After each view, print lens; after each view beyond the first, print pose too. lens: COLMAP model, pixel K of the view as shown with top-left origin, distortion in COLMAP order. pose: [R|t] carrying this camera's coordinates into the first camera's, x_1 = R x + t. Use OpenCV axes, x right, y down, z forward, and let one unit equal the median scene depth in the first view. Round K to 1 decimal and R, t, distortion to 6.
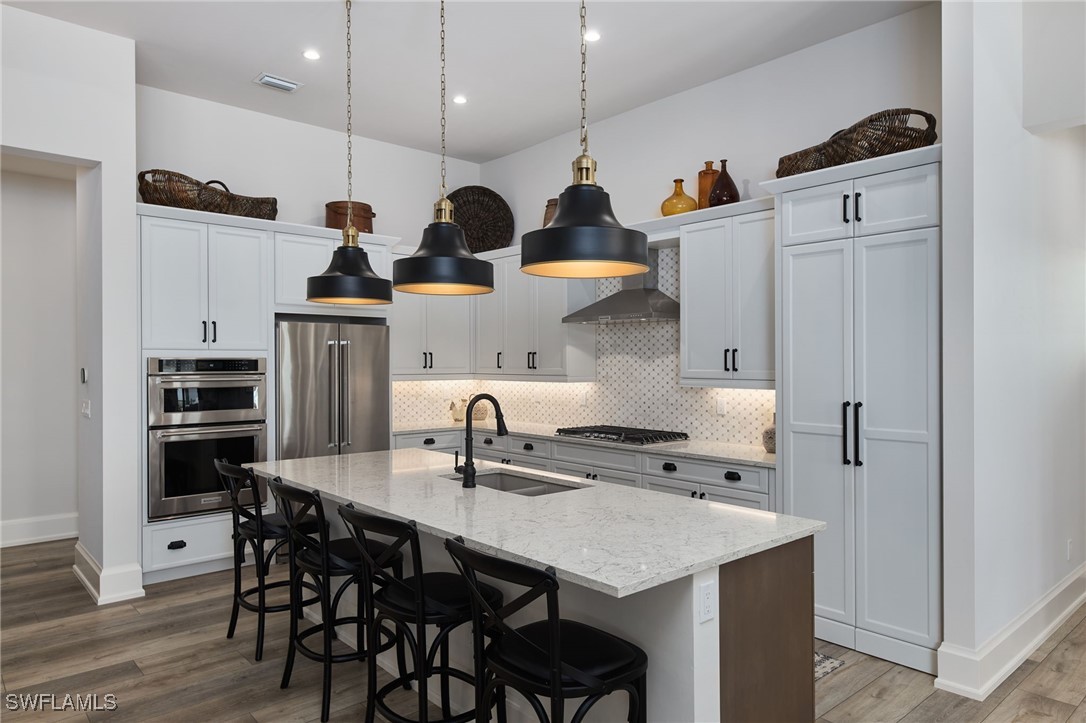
lens RADIAL K [[696.4, 0, 543.0], [0, 696.4, 361.5], [0, 0, 1]] dist [0.043164, -0.000416]
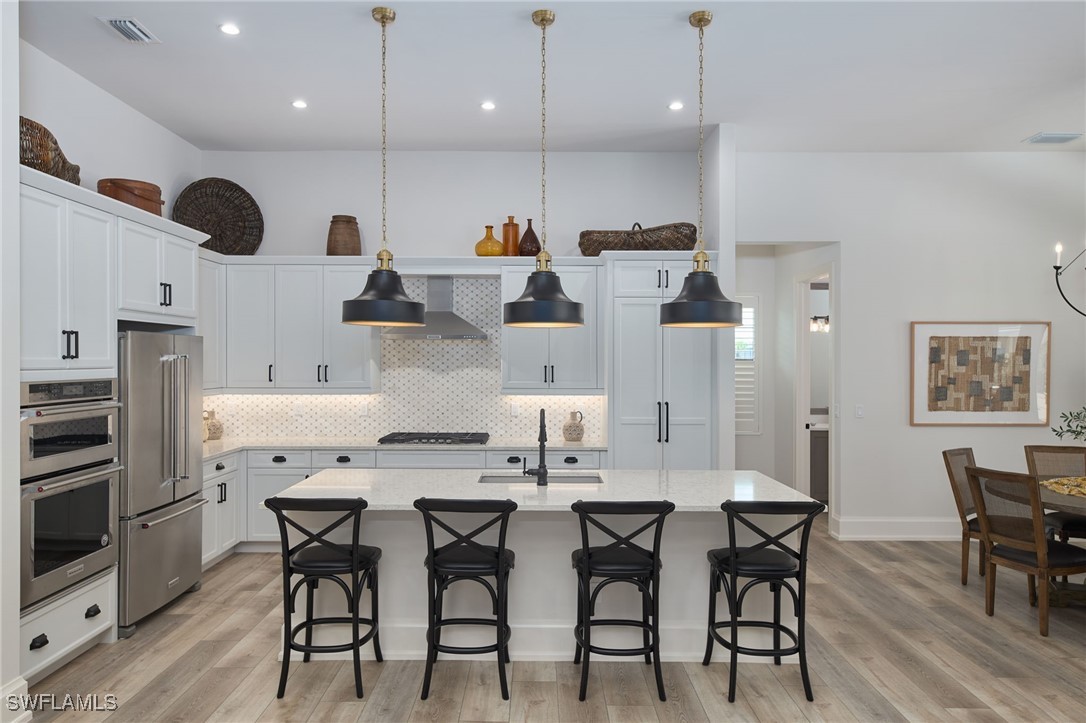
lens RADIAL K [[696.4, 0, 543.0], [0, 696.4, 361.5], [0, 0, 1]] dist [0.043164, -0.000416]
pose [[0.664418, 0.000242, 0.747361, -0.645086], [-0.003413, 0.999991, 0.002710, -0.026207], [-0.747353, -0.004352, 0.664413, 0.115584]]
